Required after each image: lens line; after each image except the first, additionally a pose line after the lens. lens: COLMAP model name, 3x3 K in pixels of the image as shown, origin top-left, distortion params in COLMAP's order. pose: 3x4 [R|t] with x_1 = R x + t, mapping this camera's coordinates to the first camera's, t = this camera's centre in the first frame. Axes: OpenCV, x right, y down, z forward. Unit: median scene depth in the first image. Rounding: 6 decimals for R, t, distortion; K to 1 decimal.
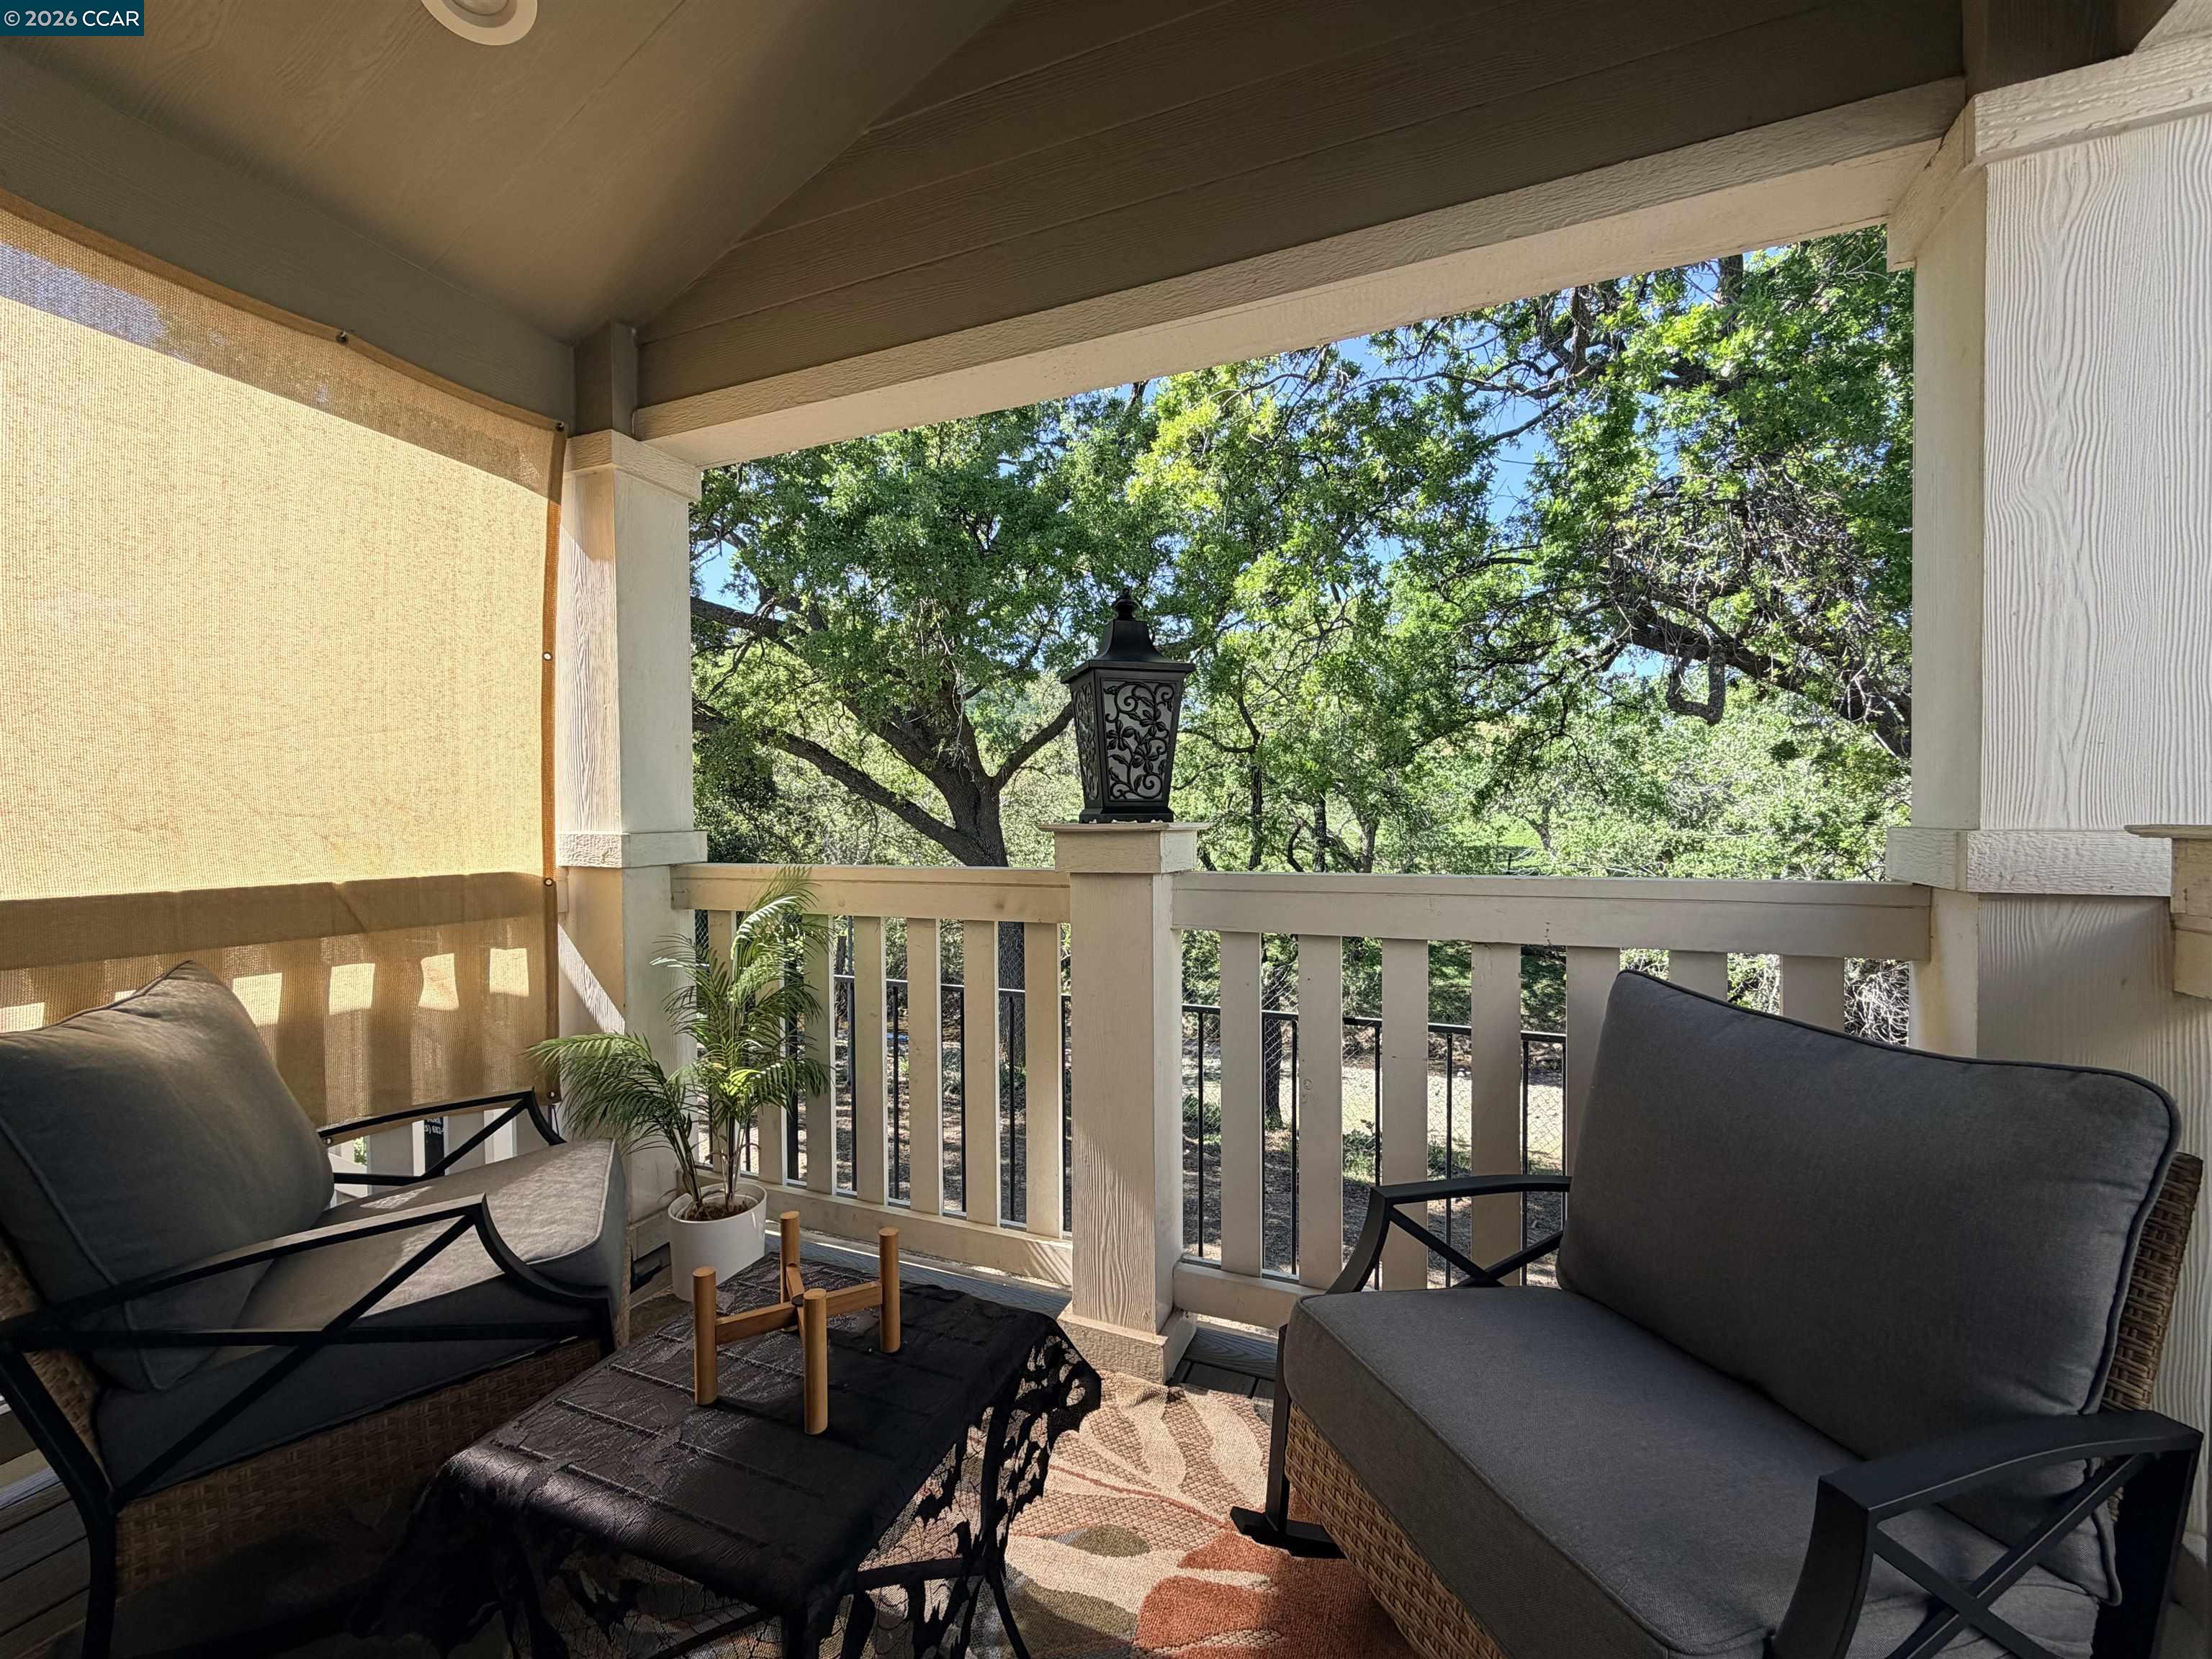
lens RADIAL K [[879.8, 0, 1099.7], [0, 879.8, 832.1], [0, 0, 1]] dist [-0.000712, 0.000136]
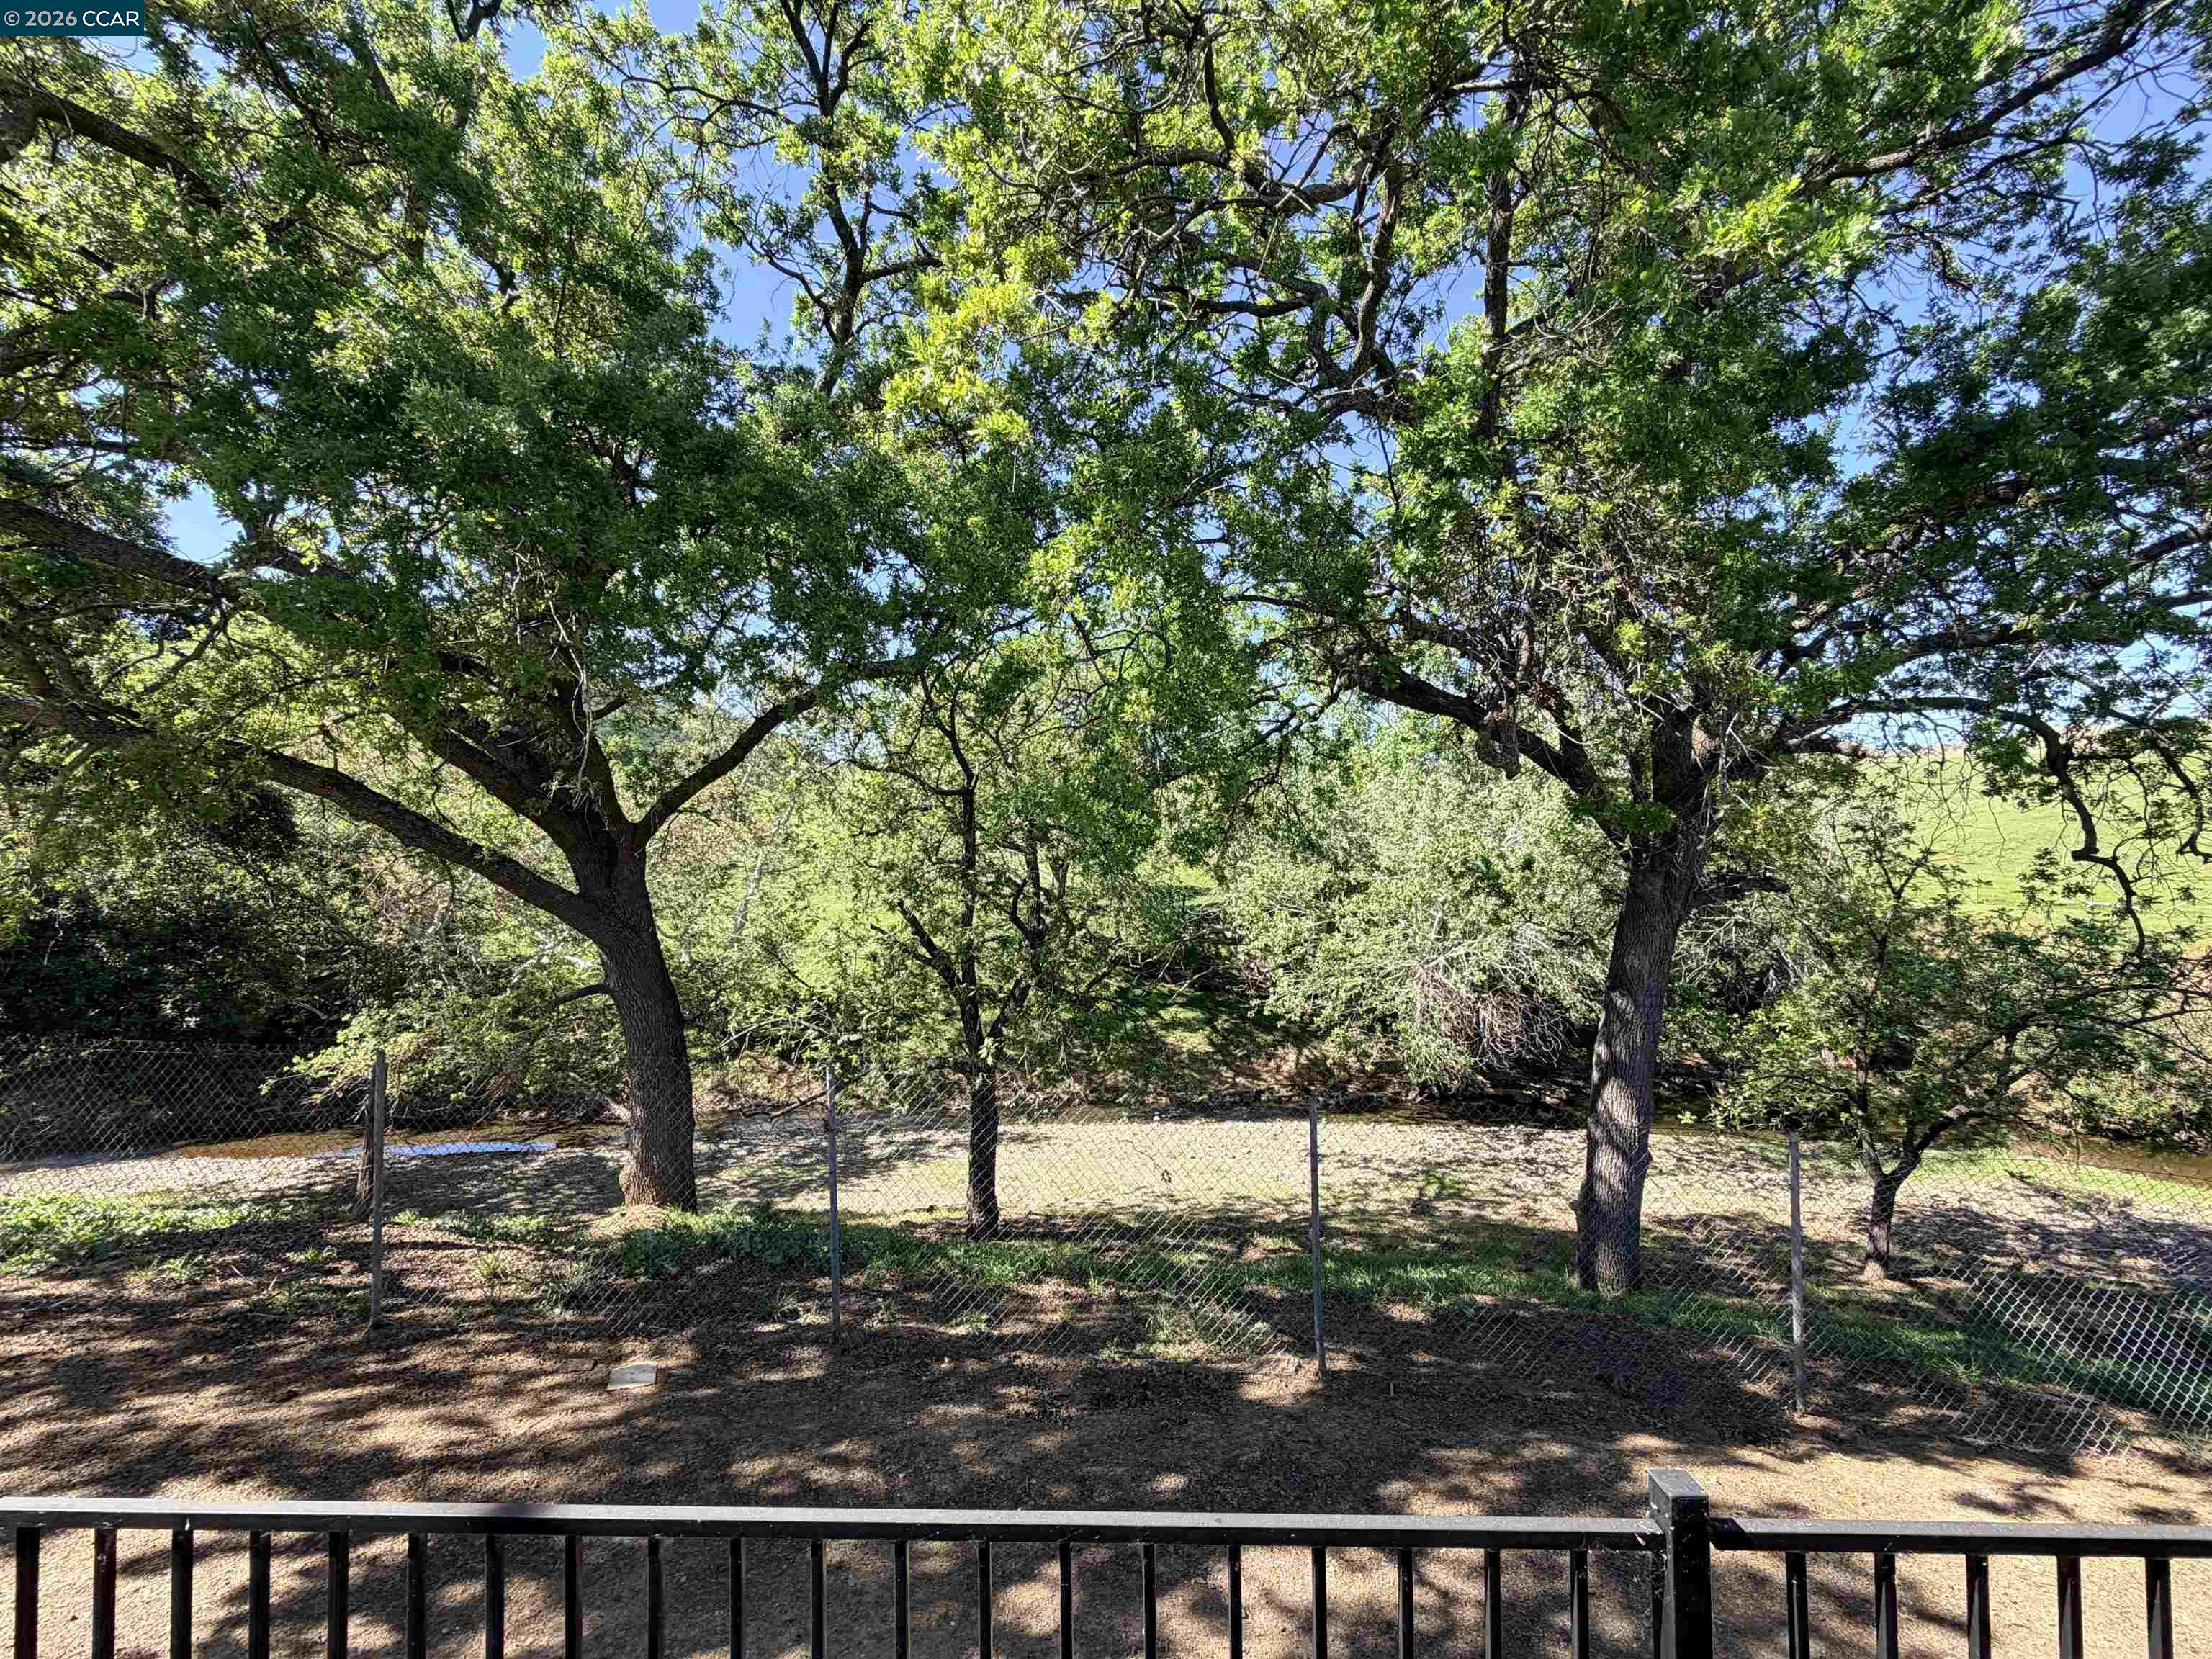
lens RADIAL K [[881.2, 0, 1099.5], [0, 881.2, 832.7], [0, 0, 1]] dist [0.000224, -0.000214]
pose [[0.932640, 0.000860, 0.360807, -0.045174], [0.015415, 0.998989, -0.042227, -0.031761], [-0.360478, 0.044944, 0.931684, 0.297484]]
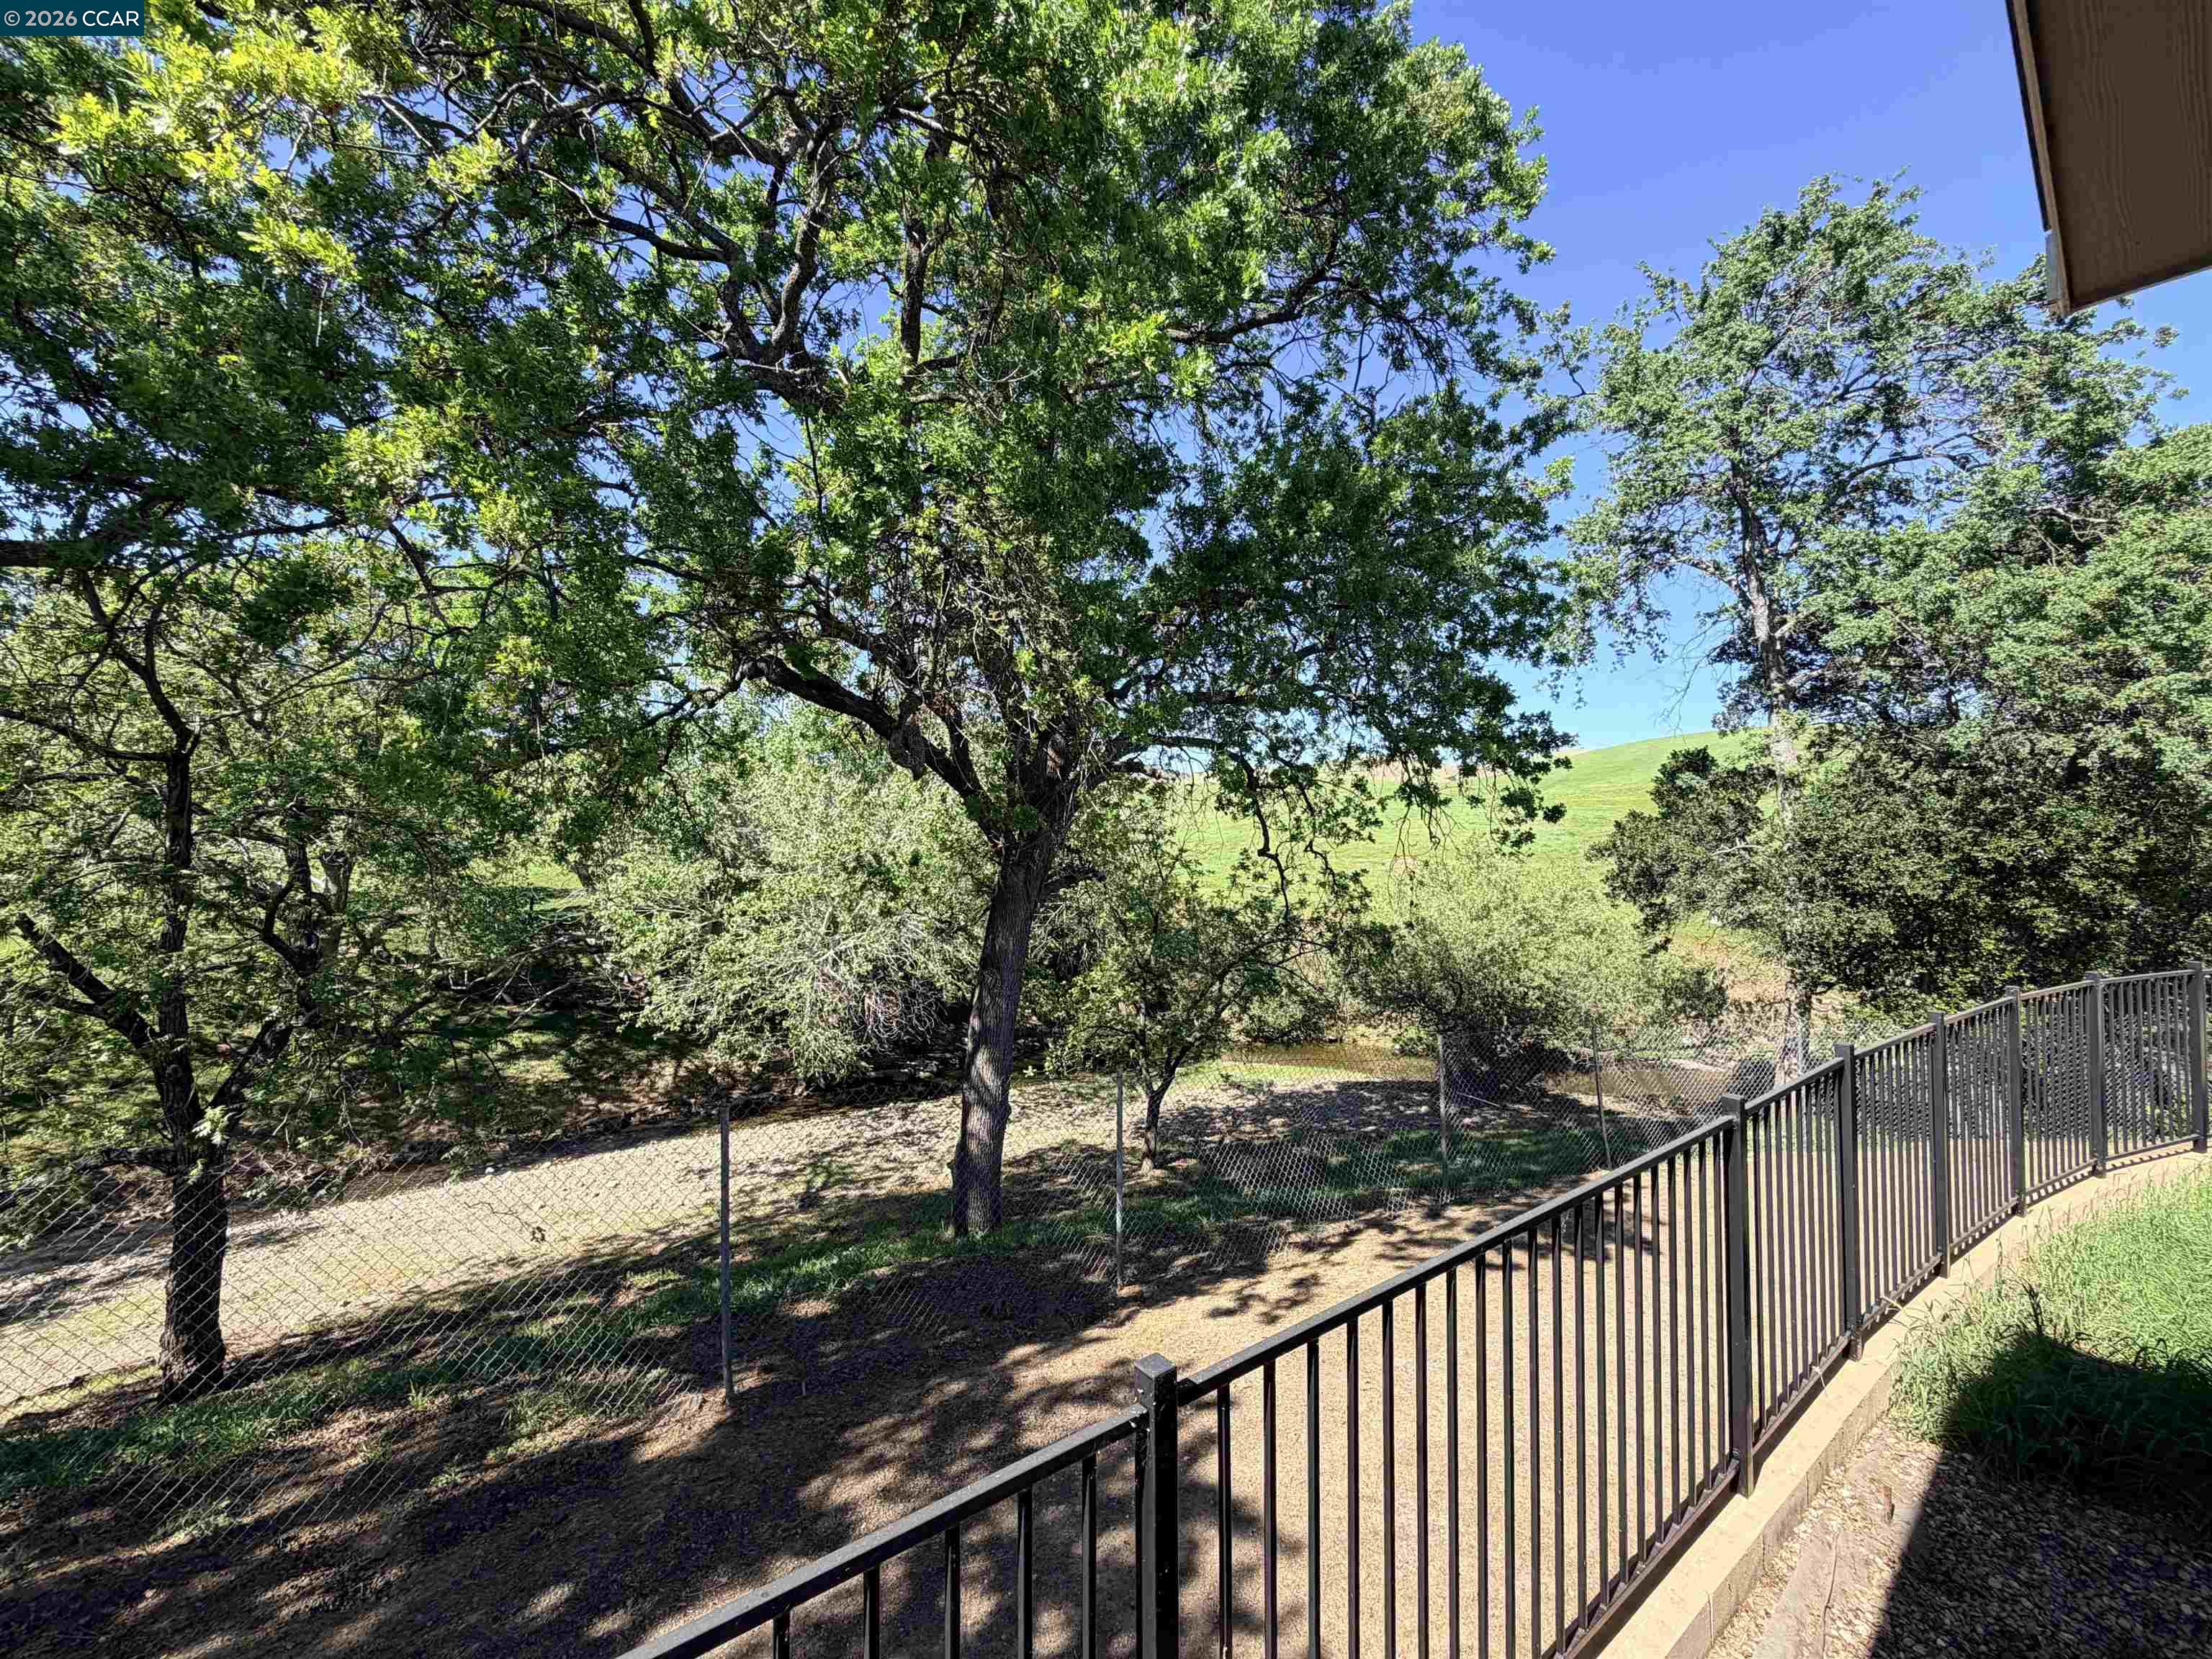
lens RADIAL K [[880.9, 0, 1099.4], [0, 880.9, 832.2], [0, 0, 1]] dist [-0.000182, -0.000023]
pose [[0.505599, 0.013628, 0.862661, -0.062506], [0.019378, 0.999444, -0.027146, -0.029943], [-0.862551, 0.030442, 0.505053, 0.324402]]
